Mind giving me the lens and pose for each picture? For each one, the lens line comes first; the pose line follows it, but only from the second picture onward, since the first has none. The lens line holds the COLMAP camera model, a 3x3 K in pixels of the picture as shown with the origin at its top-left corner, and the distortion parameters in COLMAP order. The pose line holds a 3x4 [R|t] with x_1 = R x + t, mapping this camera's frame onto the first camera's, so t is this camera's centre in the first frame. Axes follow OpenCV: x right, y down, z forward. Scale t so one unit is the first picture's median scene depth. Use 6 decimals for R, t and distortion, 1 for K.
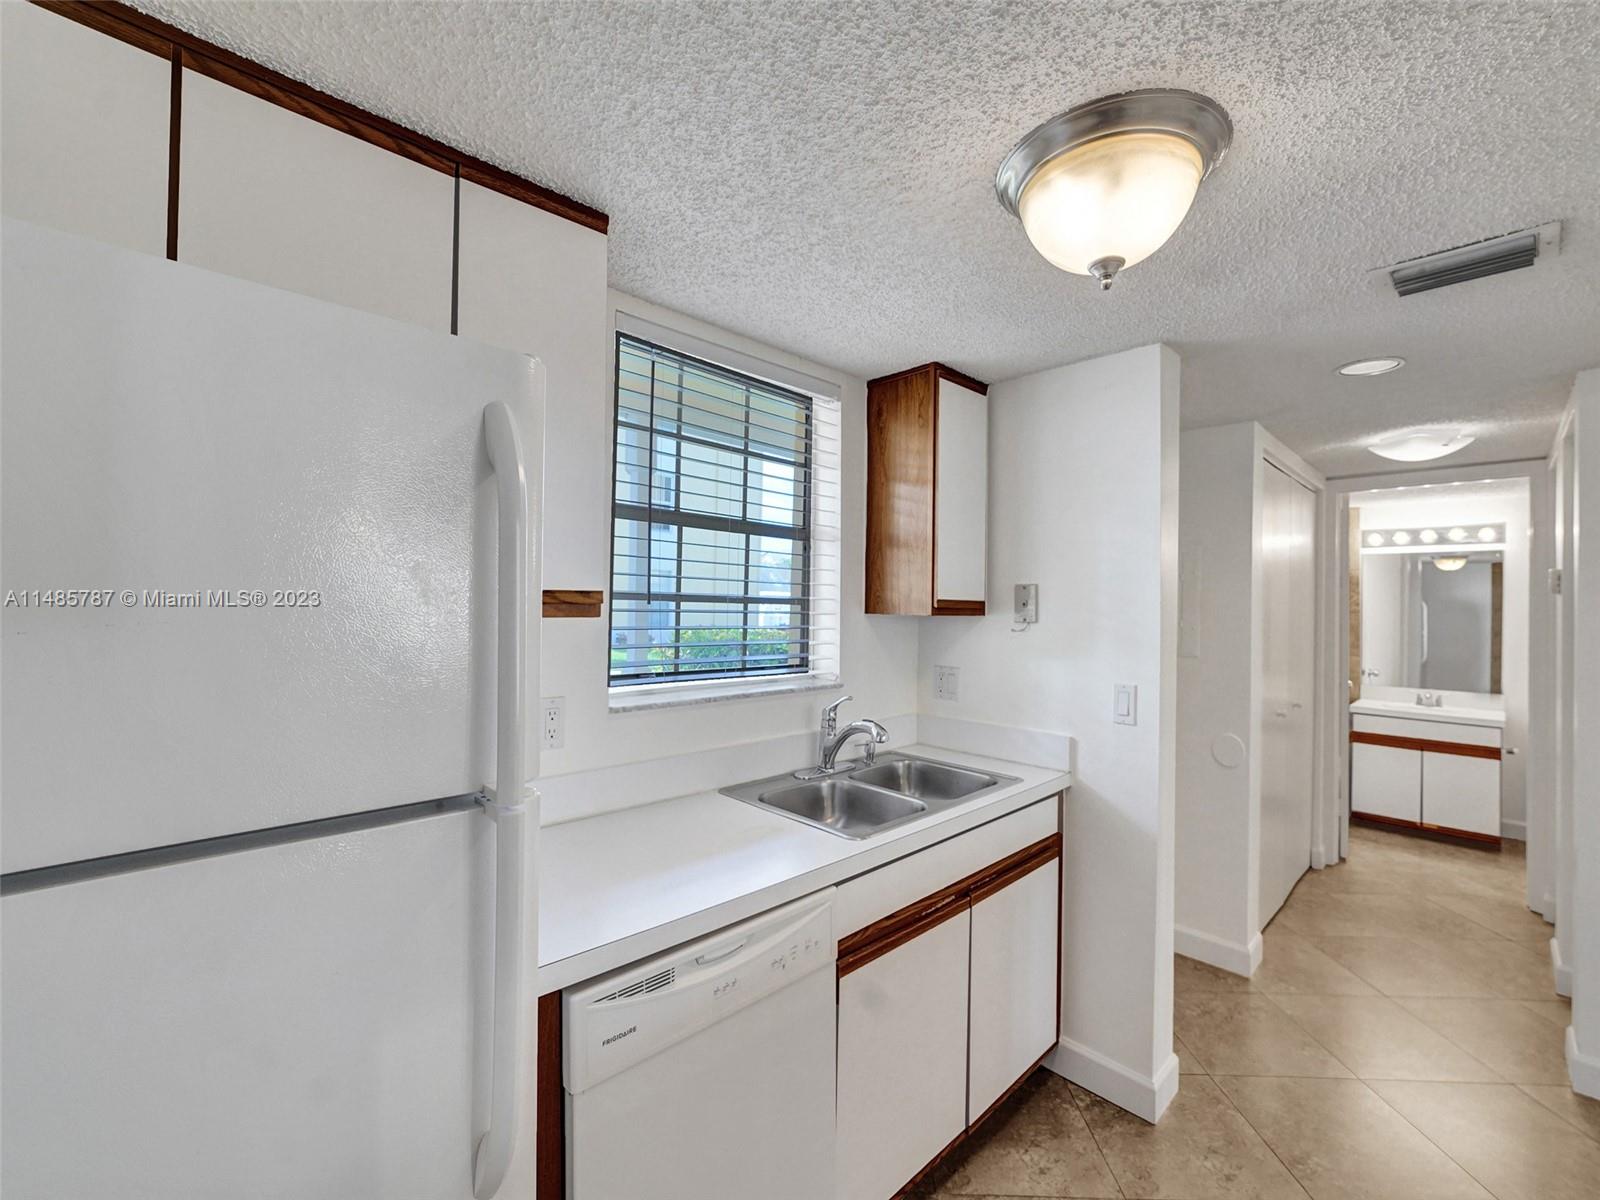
lens RADIAL K [[691.6, 0, 804.9], [0, 691.6, 603.1], [0, 0, 1]] dist [-0.001889, 0.000239]
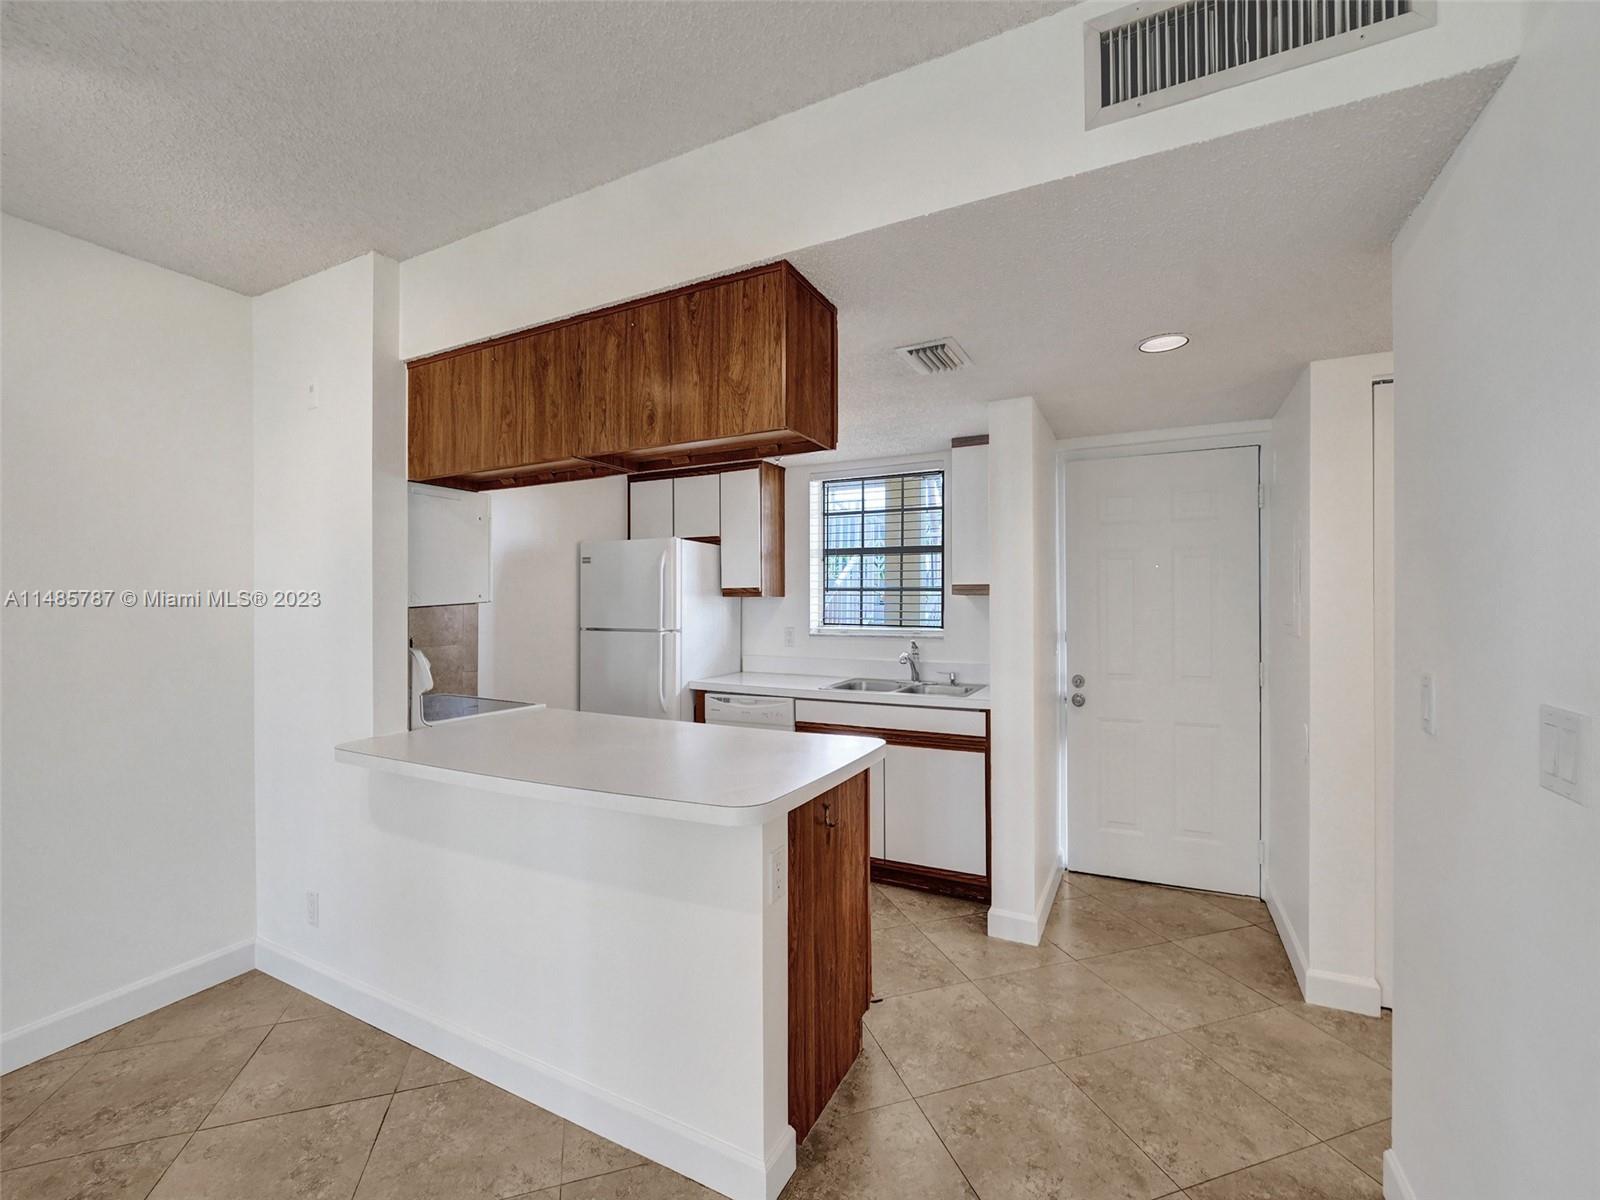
lens RADIAL K [[691.6, 0, 804.9], [0, 691.6, 603.1], [0, 0, 1]] dist [-0.001889, 0.000239]
pose [[0.306329, -0.017310, -0.951768, 1.737920], [0.004382, 0.999850, -0.016774, 0.066938], [0.951916, 0.000968, 0.306359, 0.172104]]
